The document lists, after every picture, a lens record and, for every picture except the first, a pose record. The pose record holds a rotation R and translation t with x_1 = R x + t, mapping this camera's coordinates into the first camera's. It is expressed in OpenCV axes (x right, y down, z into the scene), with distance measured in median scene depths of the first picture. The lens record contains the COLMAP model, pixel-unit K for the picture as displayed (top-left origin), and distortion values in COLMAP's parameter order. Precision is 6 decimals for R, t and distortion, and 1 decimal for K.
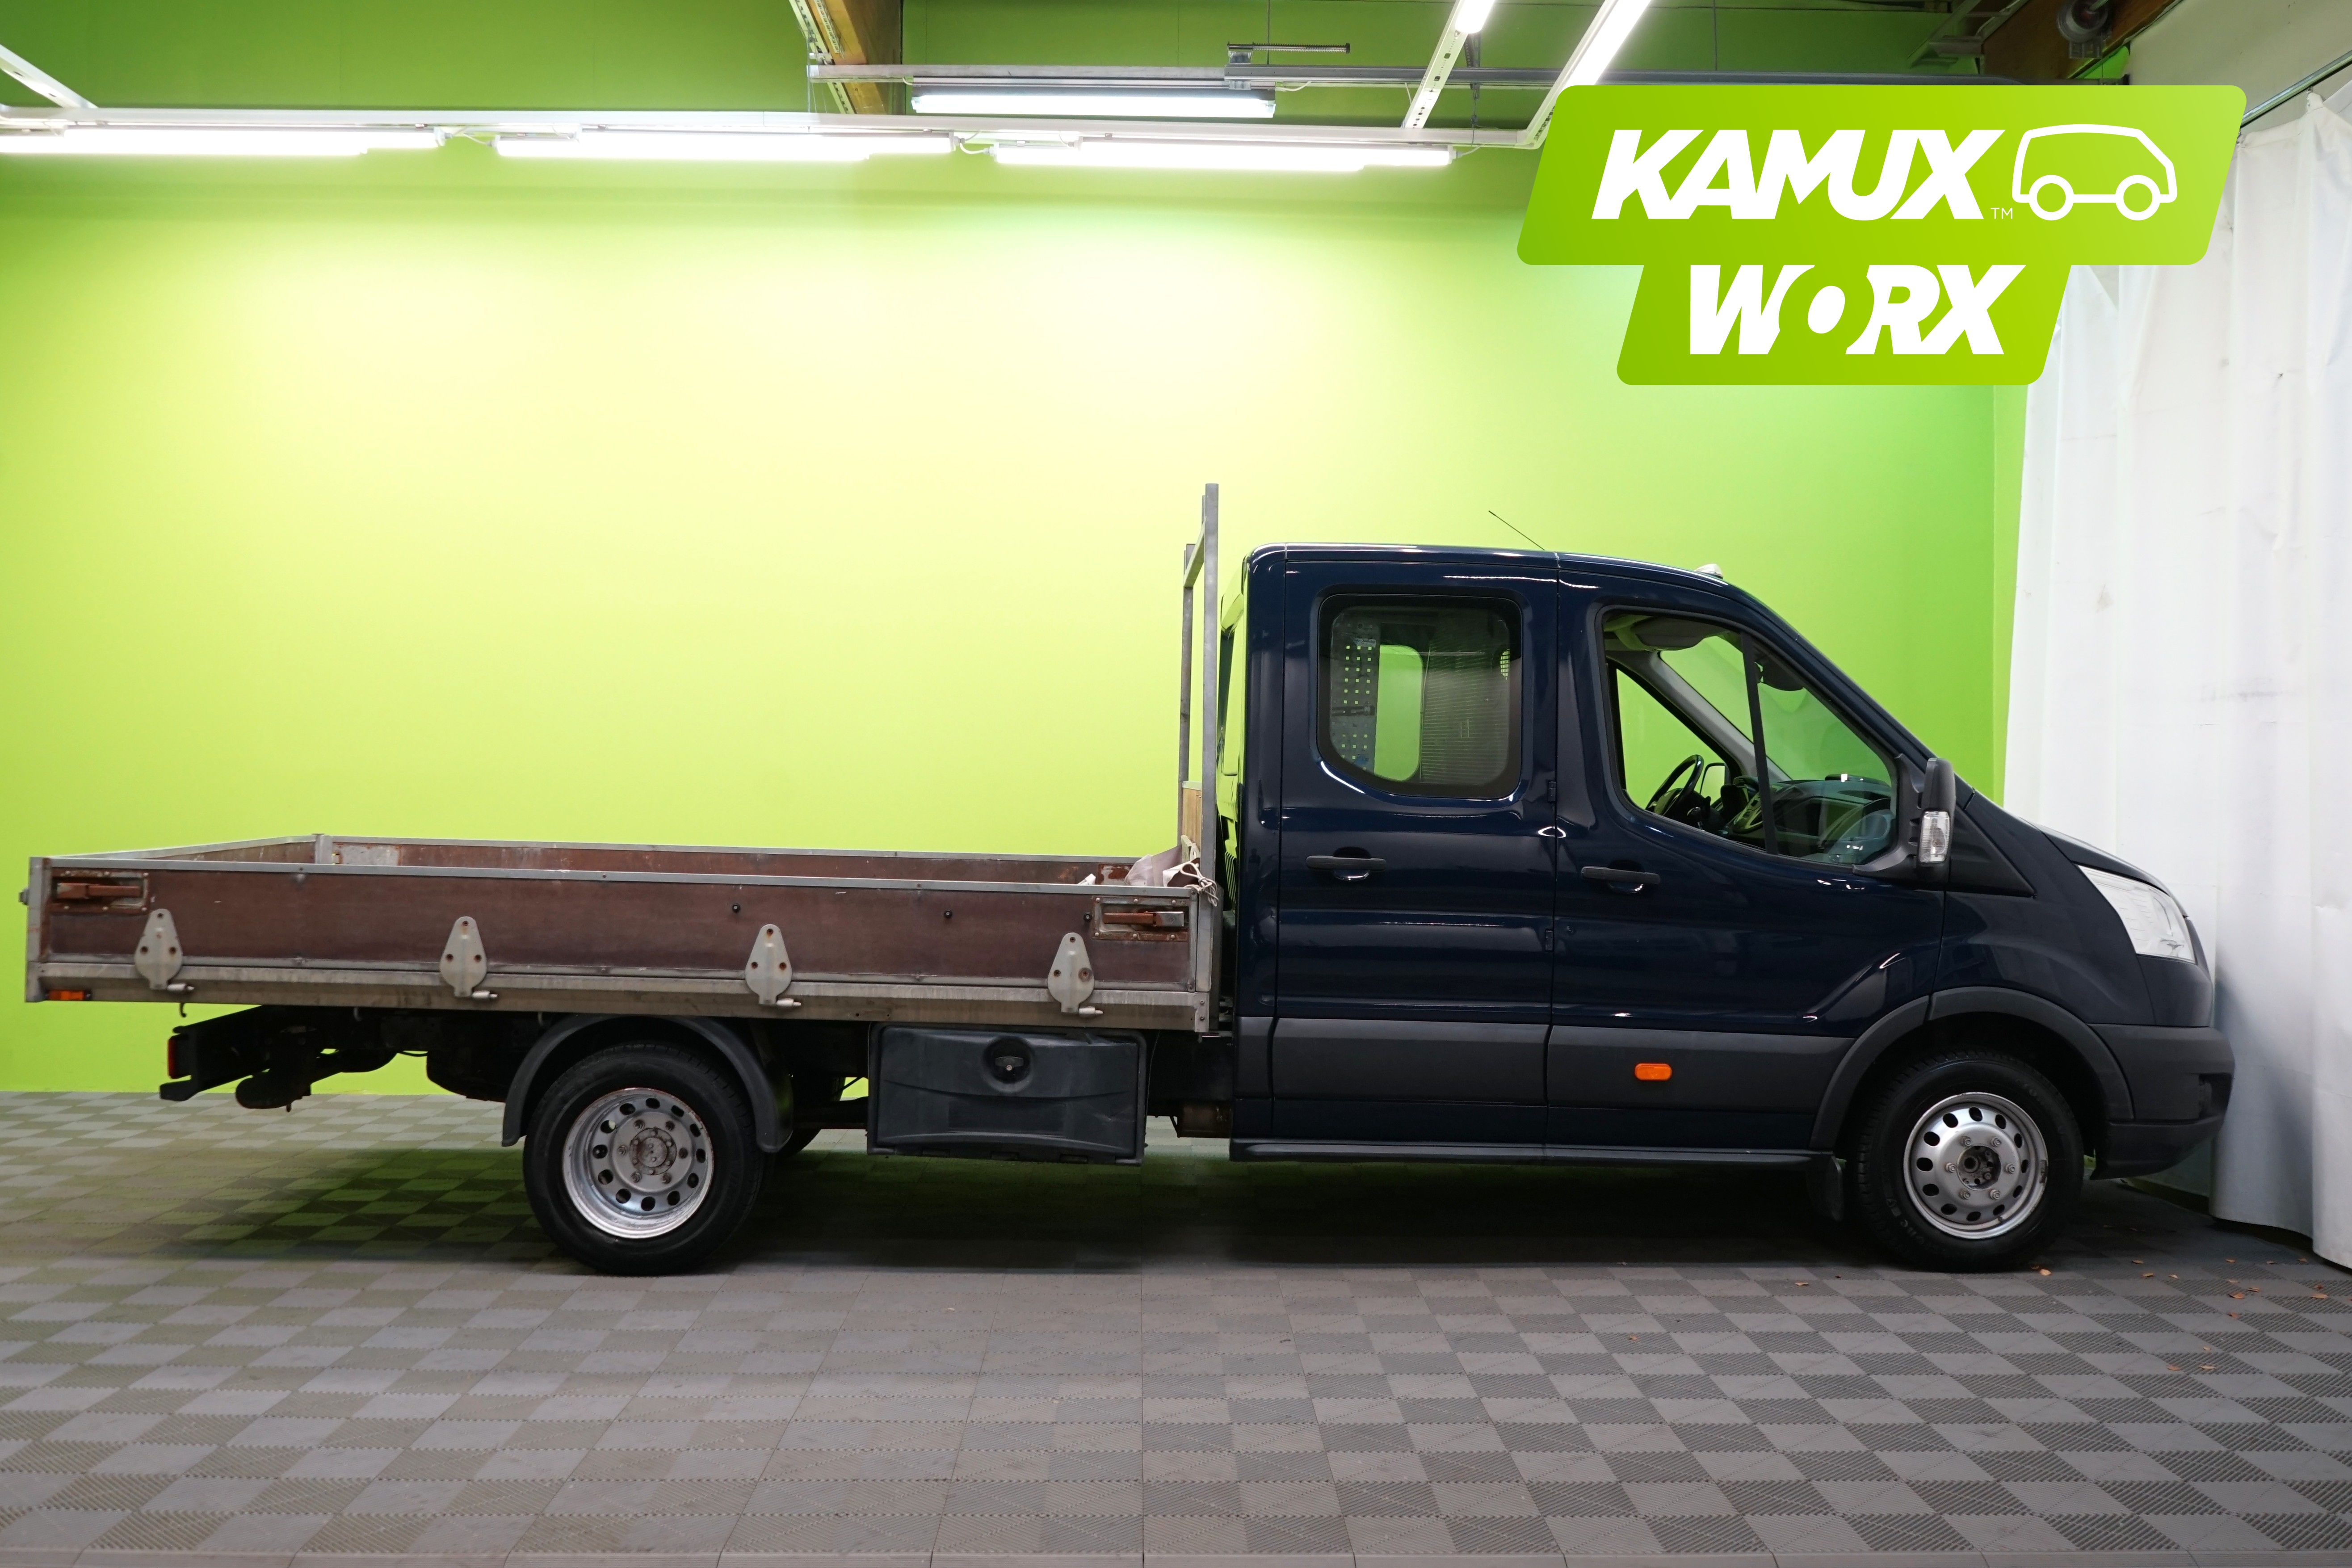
lens RADIAL K [[1914.0, 0, 1176.0], [0, 1914.0, 784.0], [0, 0, 1]] dist [0.001989, -0.002168]
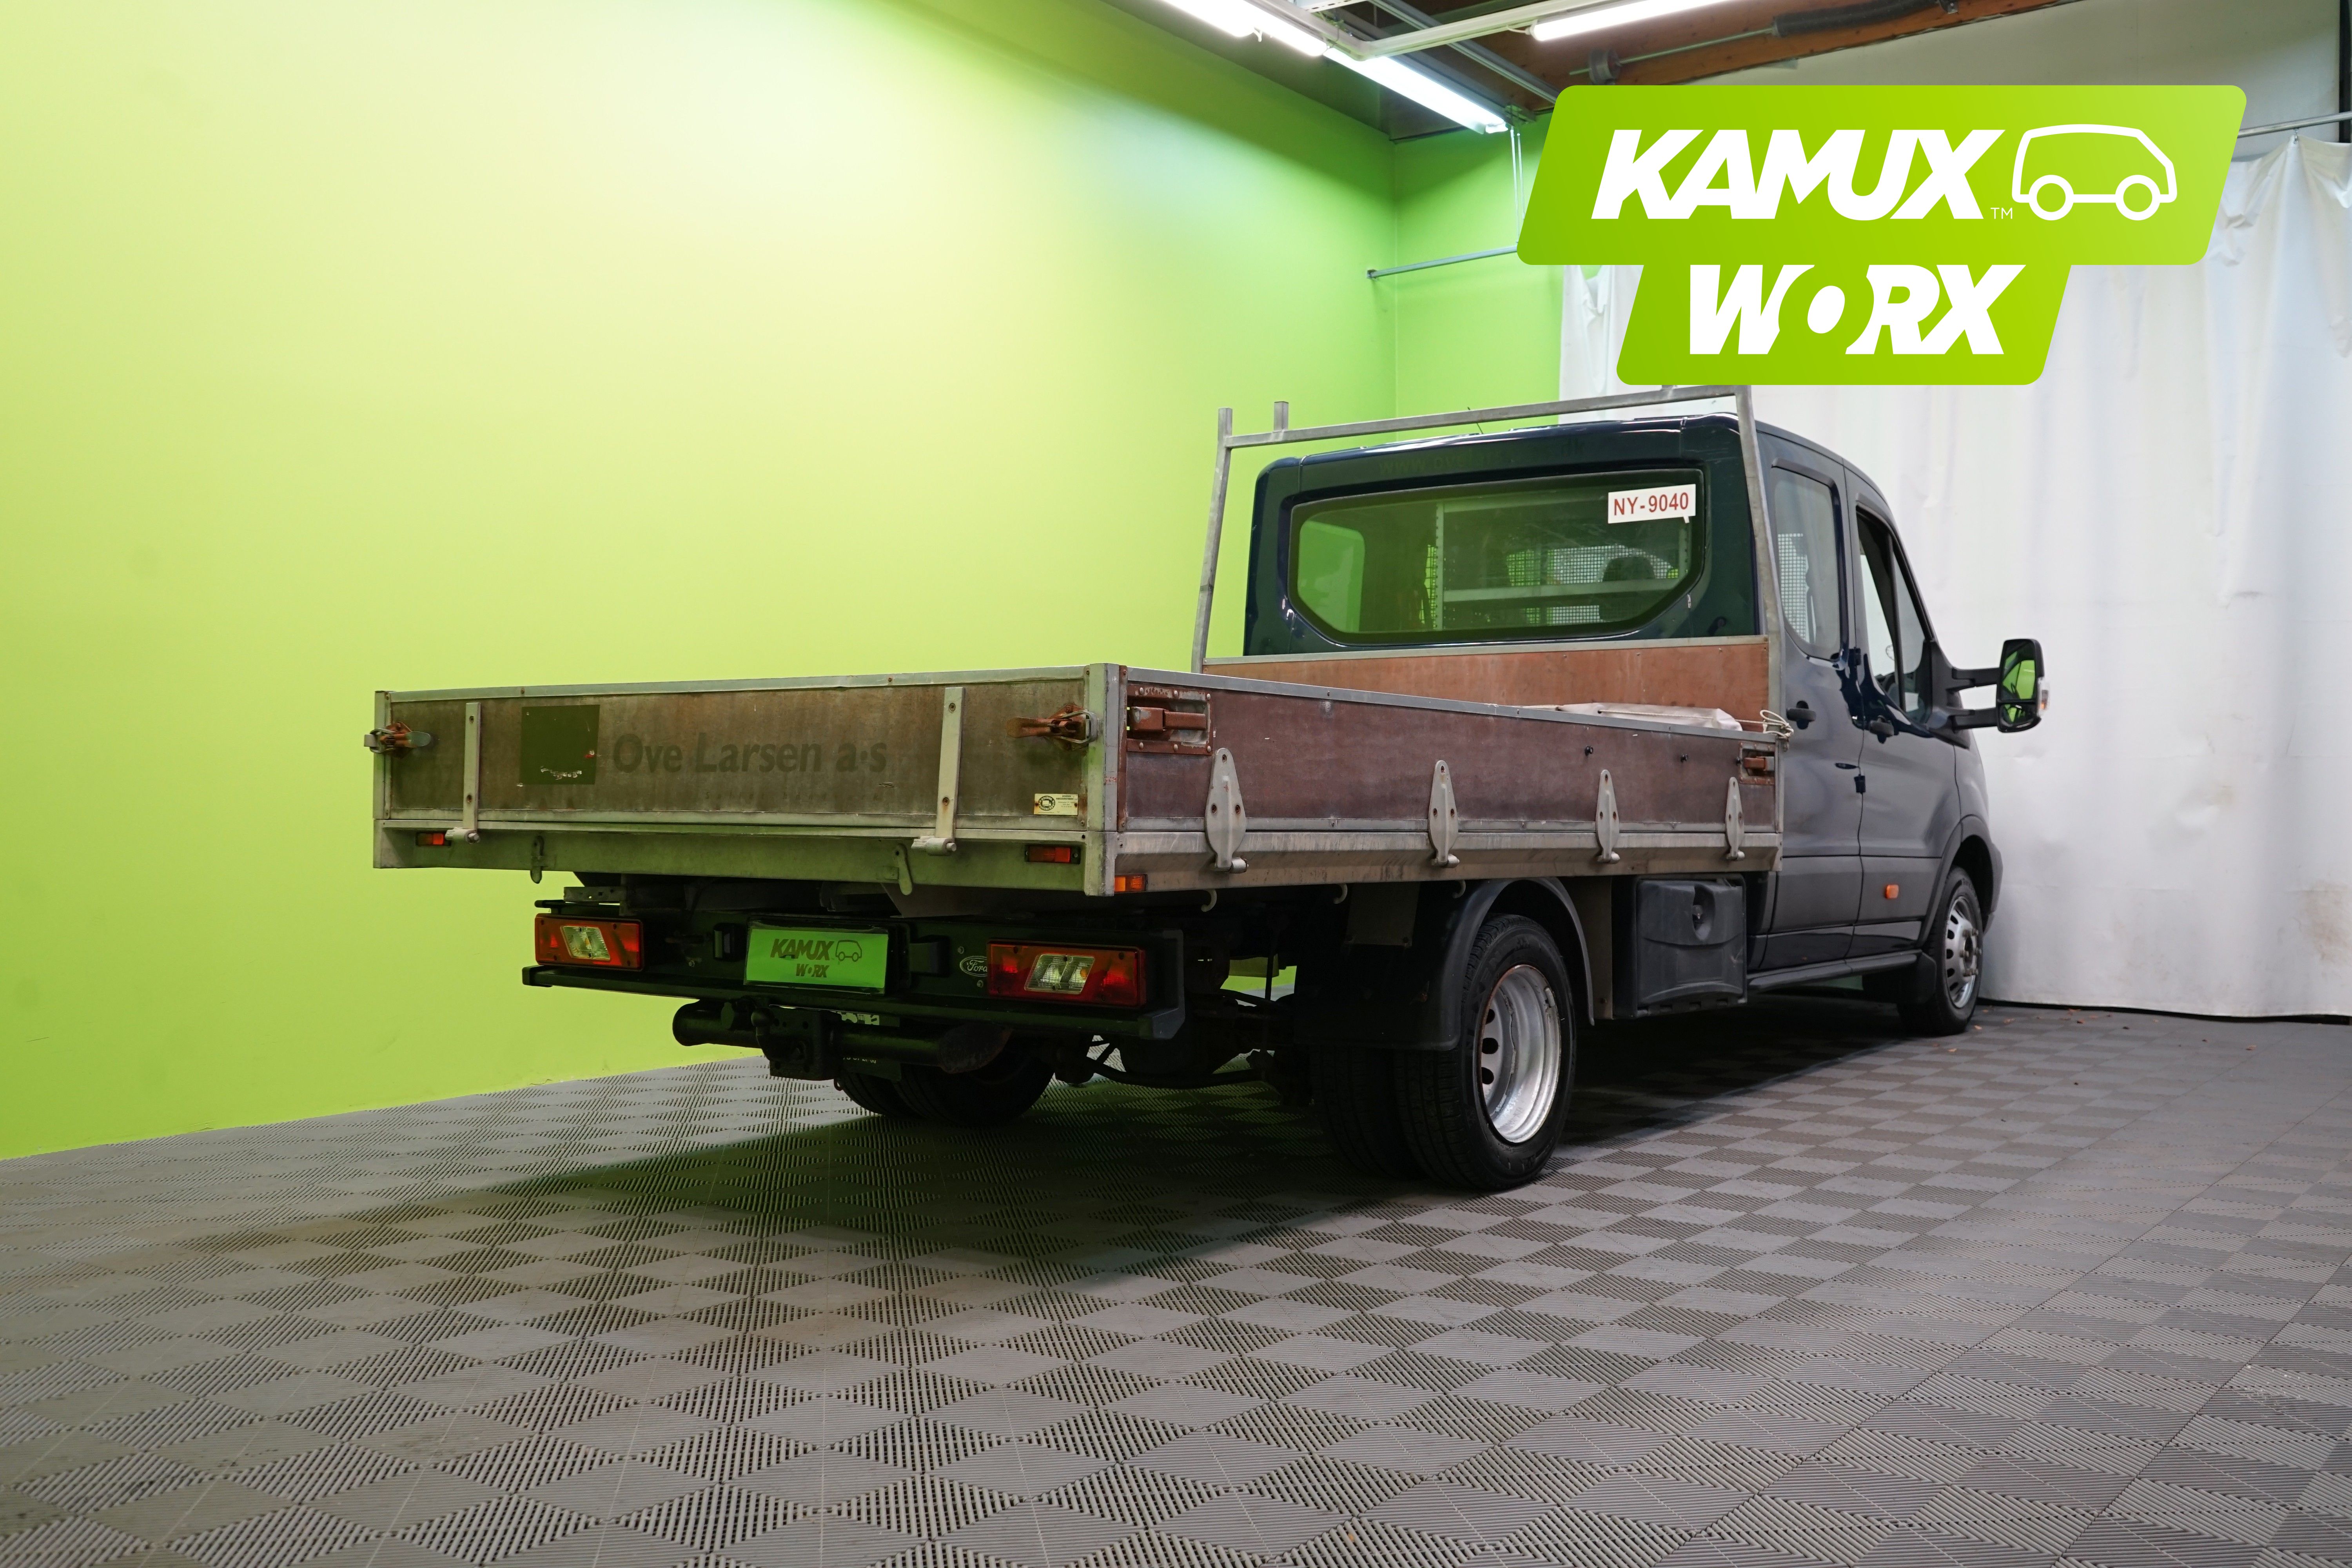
lens RADIAL K [[2255.8, 0, 1176.0], [0, 2255.8, 784.0], [0, 0, 1]] dist [0.004837, 0.002037]
pose [[0.610800, -0.006697, 0.791757, -1.159870], [-0.078060, 0.994583, 0.068632, 0.024919], [-0.787928, -0.103725, 0.606969, 0.532740]]
